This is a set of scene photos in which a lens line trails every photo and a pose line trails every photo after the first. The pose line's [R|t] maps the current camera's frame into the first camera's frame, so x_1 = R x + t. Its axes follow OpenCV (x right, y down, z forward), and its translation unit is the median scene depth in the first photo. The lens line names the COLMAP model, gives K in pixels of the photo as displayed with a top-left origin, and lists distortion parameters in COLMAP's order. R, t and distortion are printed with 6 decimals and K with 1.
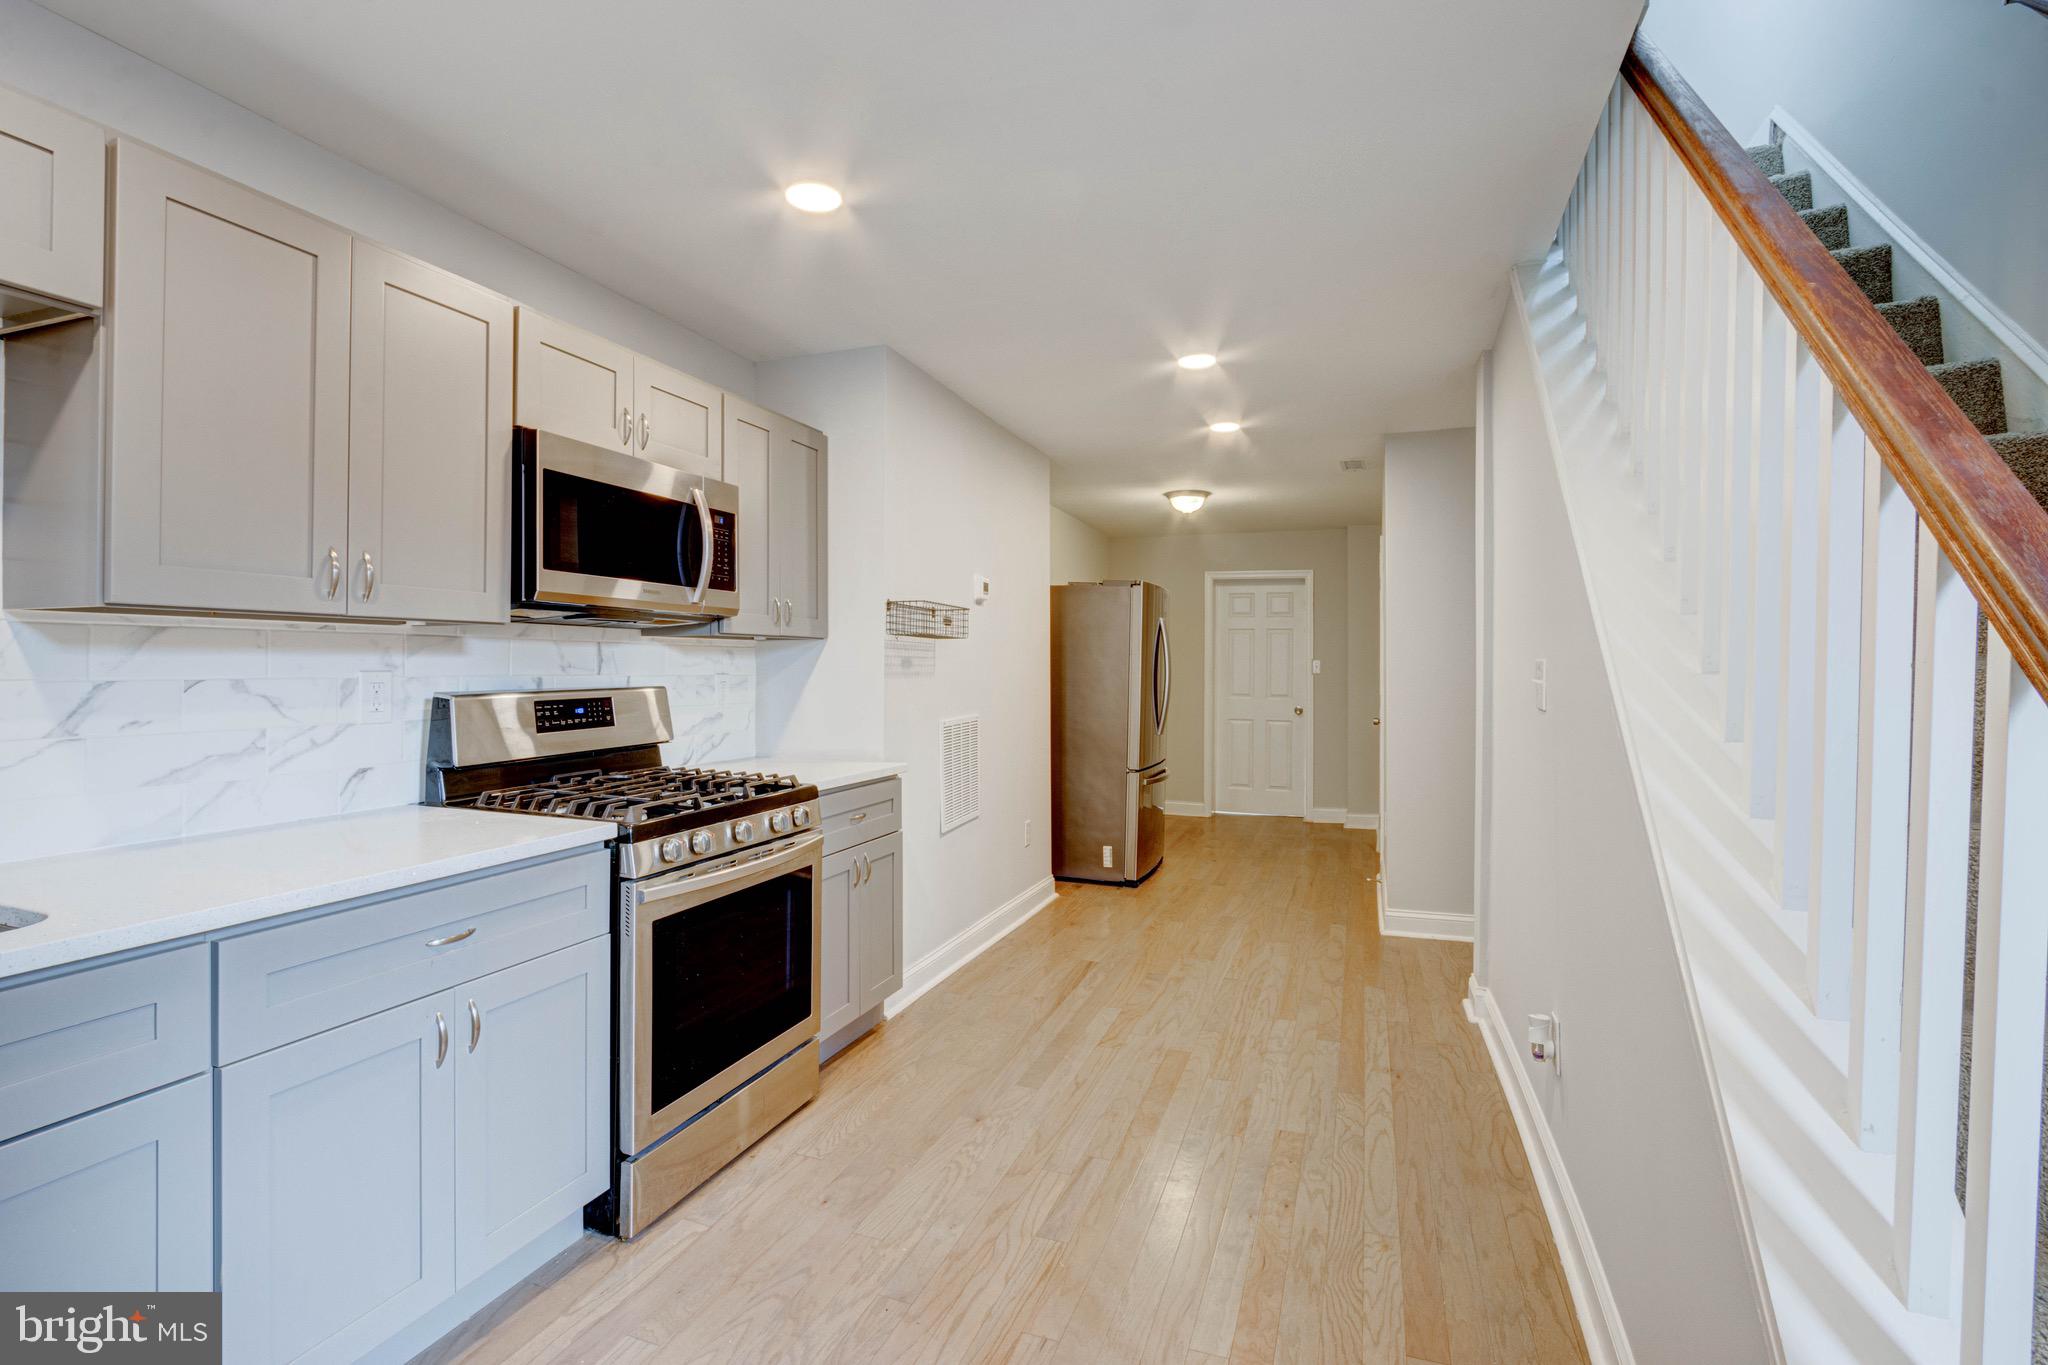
lens RADIAL K [[949.6, 0, 1011.8], [0, 949.6, 655.5], [0, 0, 1]] dist [-0.022436, 0.005996]
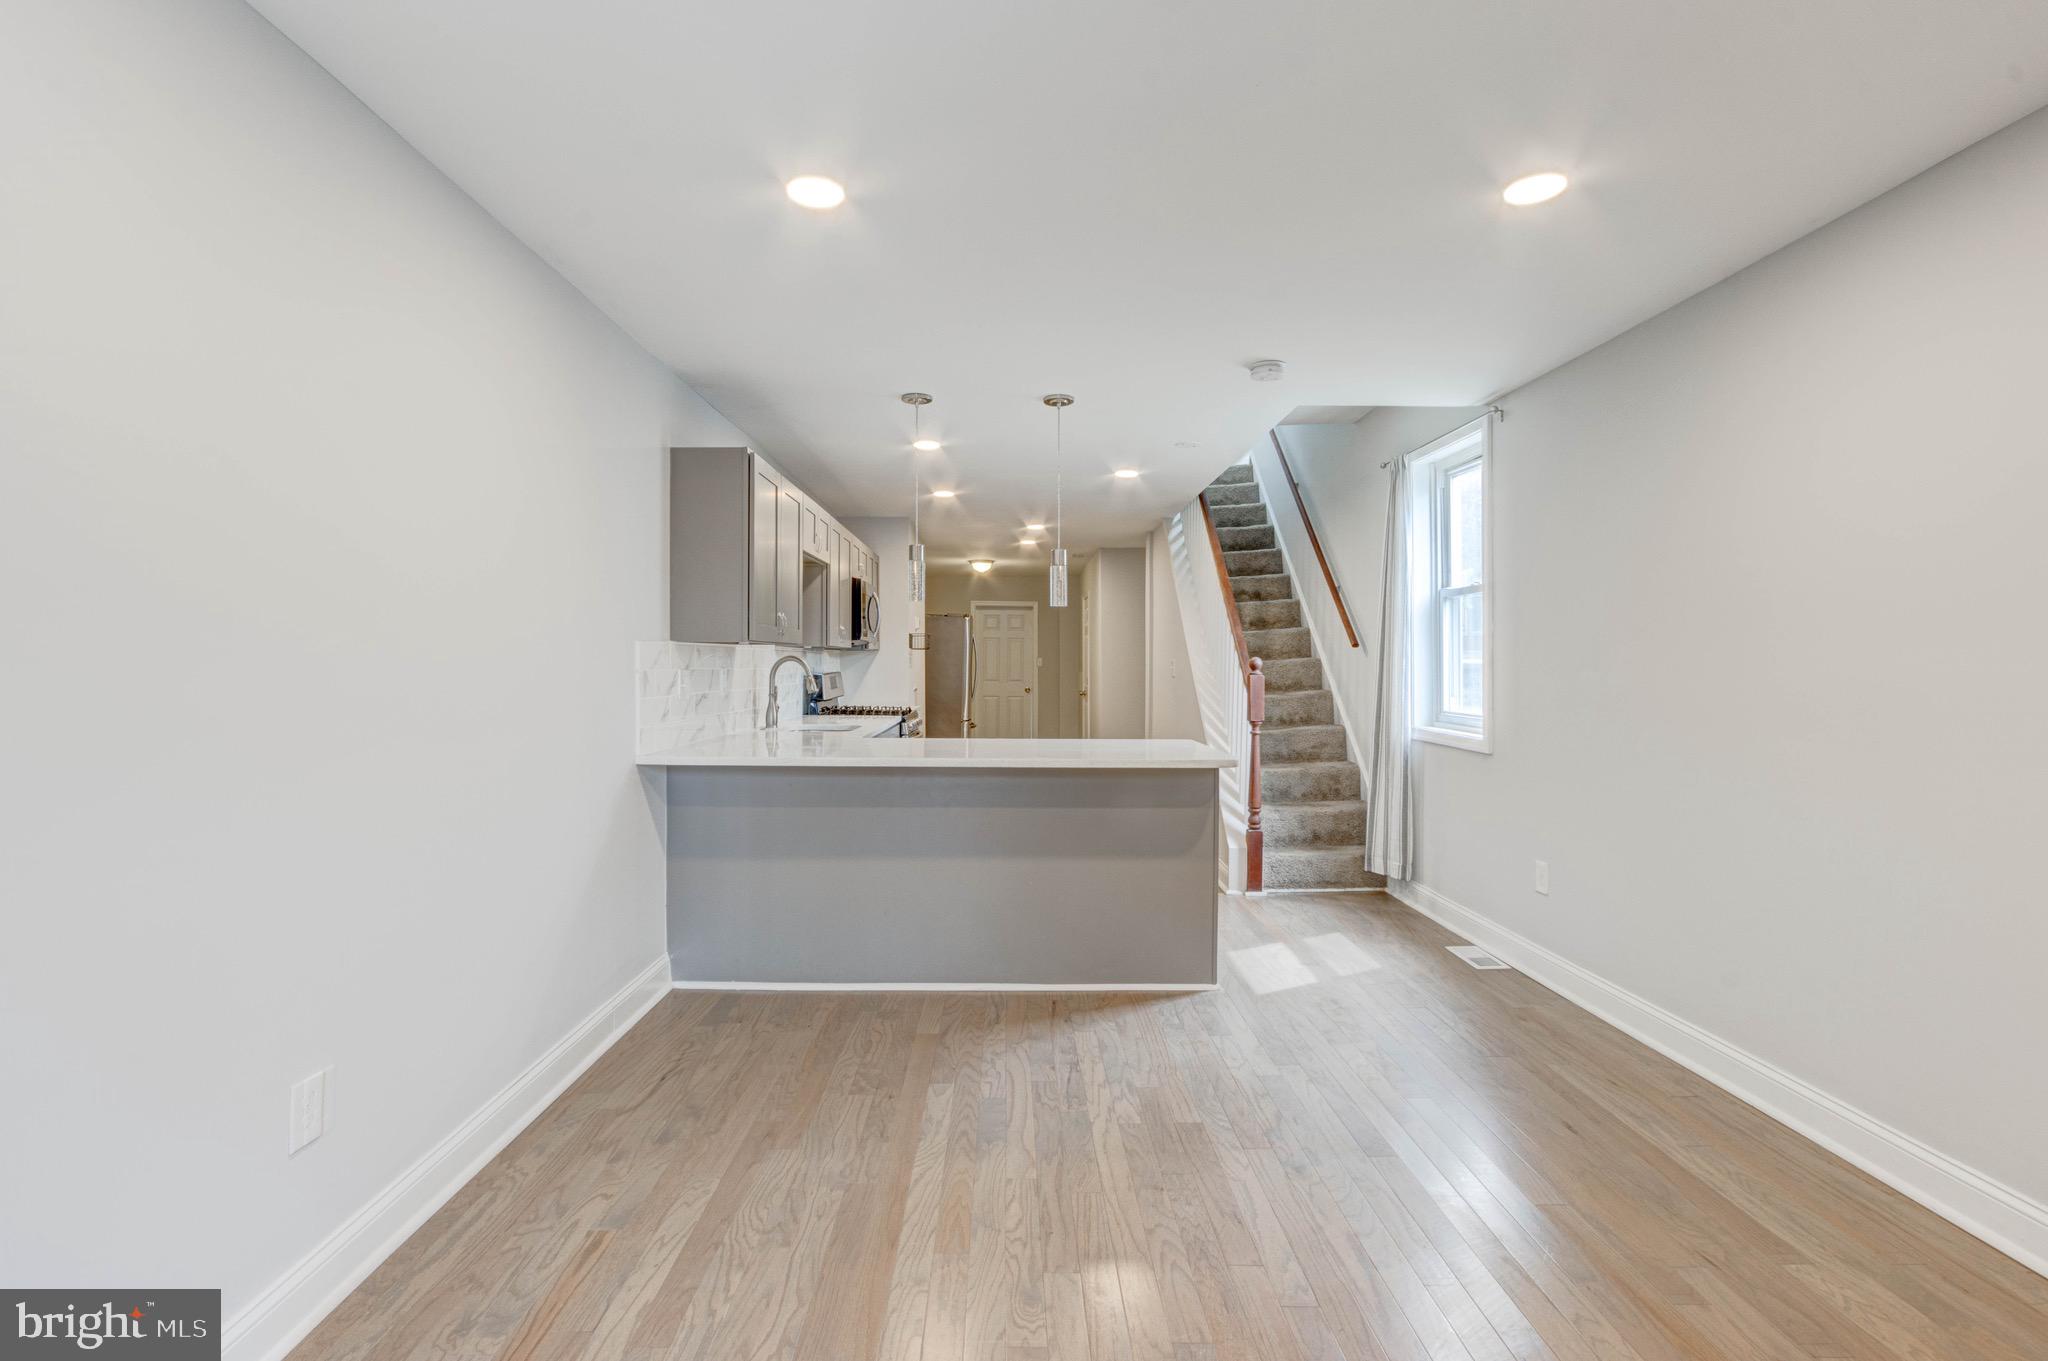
lens RADIAL K [[952.7, 0, 1001.6], [0, 952.7, 658.2], [0, 0, 1]] dist [0.003462, 0.000430]
pose [[0.938321, -0.003361, 0.345749, -0.956677], [0.001014, 0.999975, 0.006967, -0.018784], [-0.345764, -0.006186, 0.938301, -1.587167]]
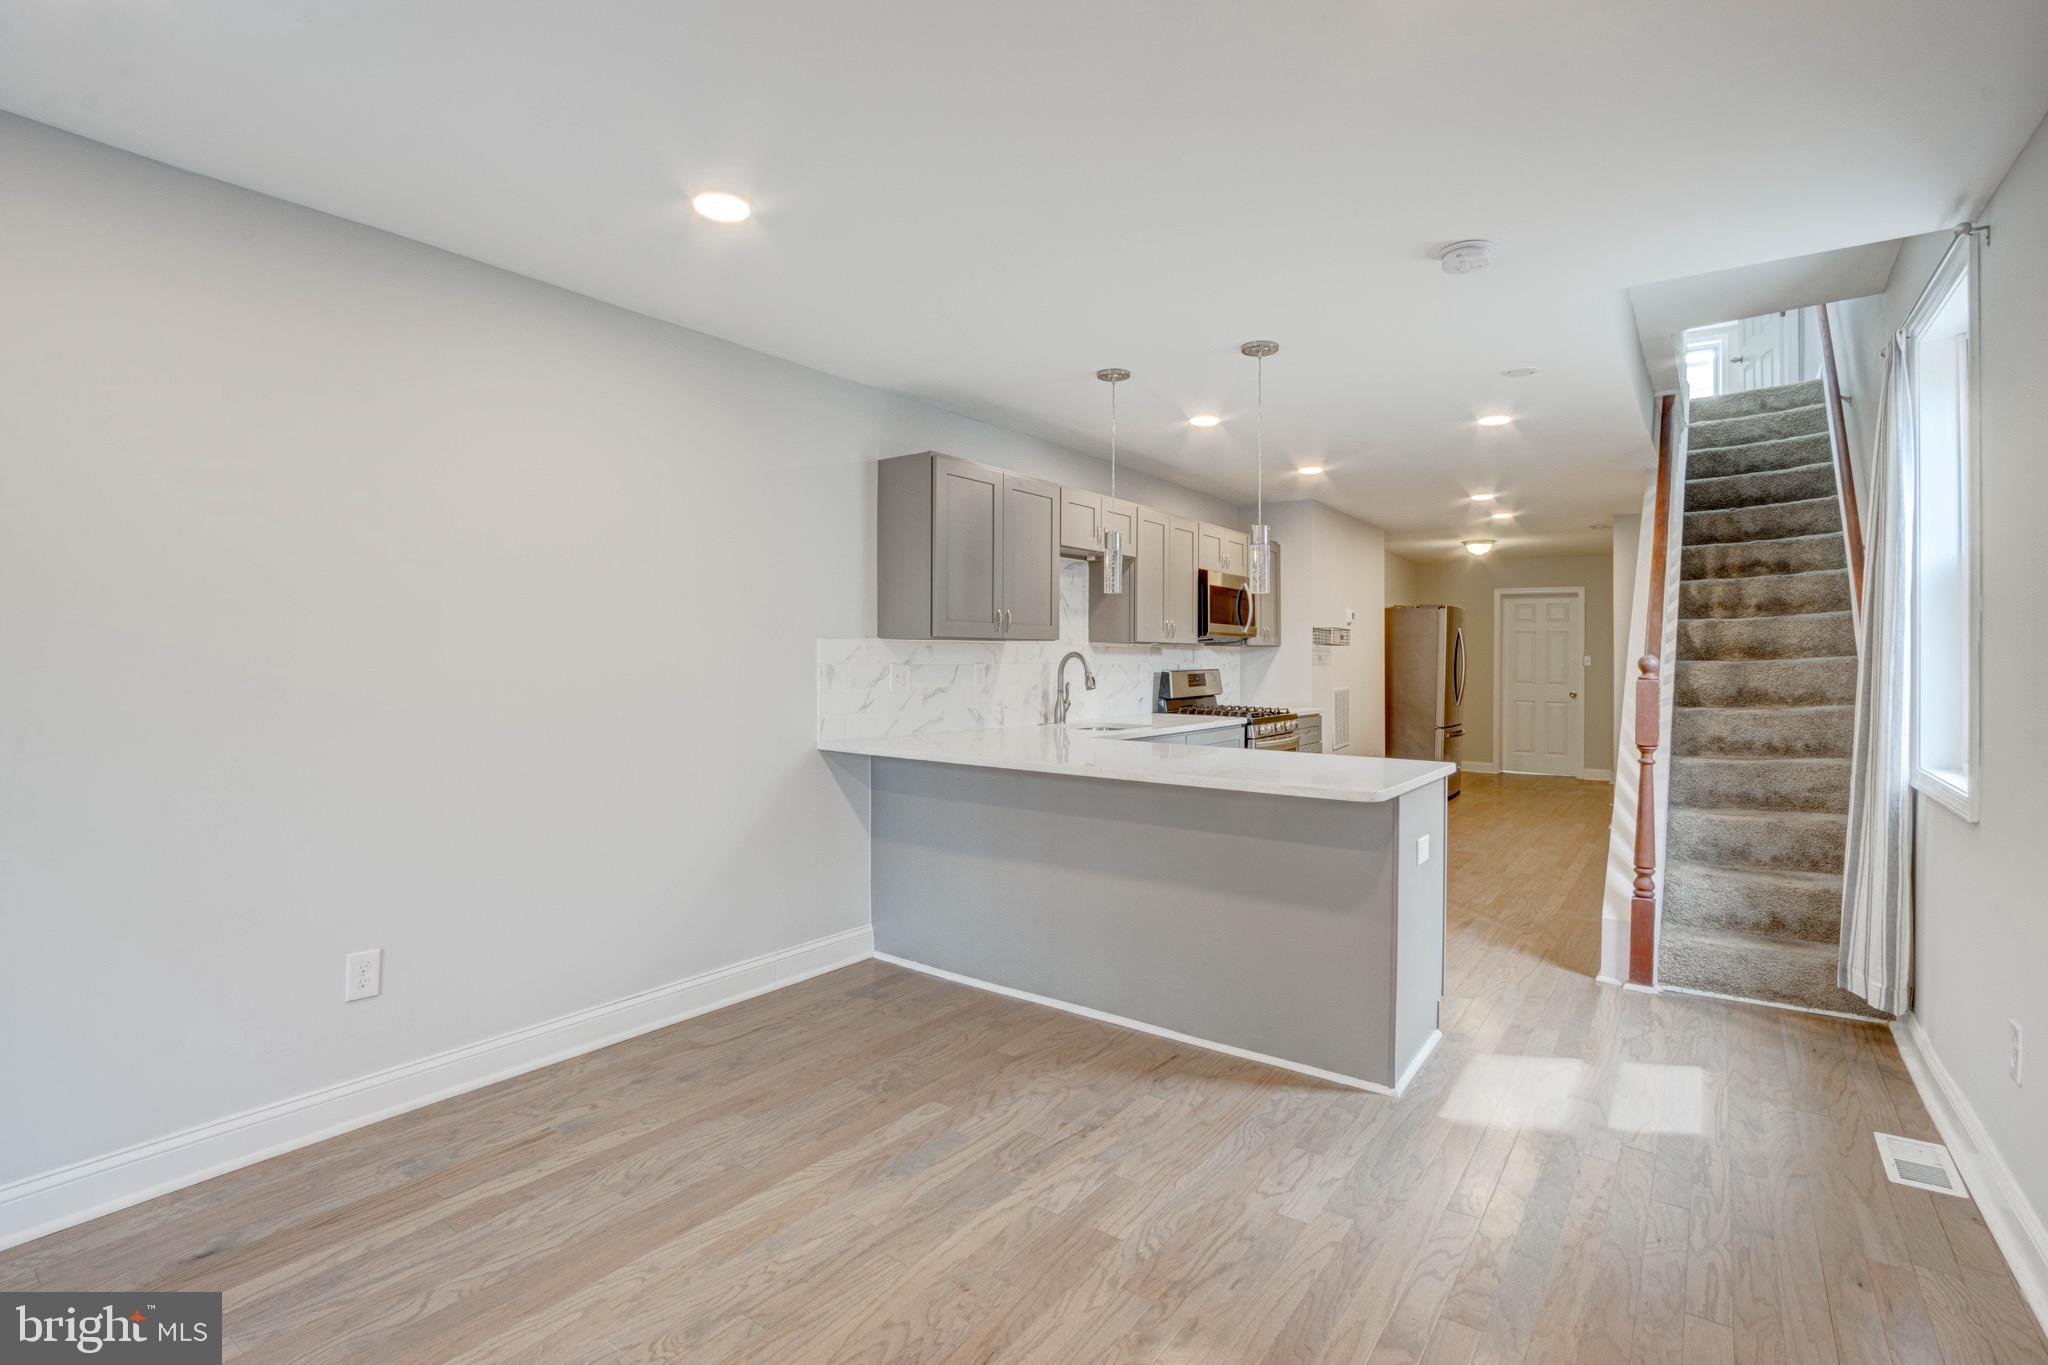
lens RADIAL K [[949.6, 0, 1011.8], [0, 949.6, 655.5], [0, 0, 1]] dist [-0.022436, 0.005996]
pose [[0.960782, -0.000494, -0.277306, -0.256213], [0.002102, 0.999983, 0.005500, -0.014454], [0.277298, -0.005868, 0.960766, -1.494918]]
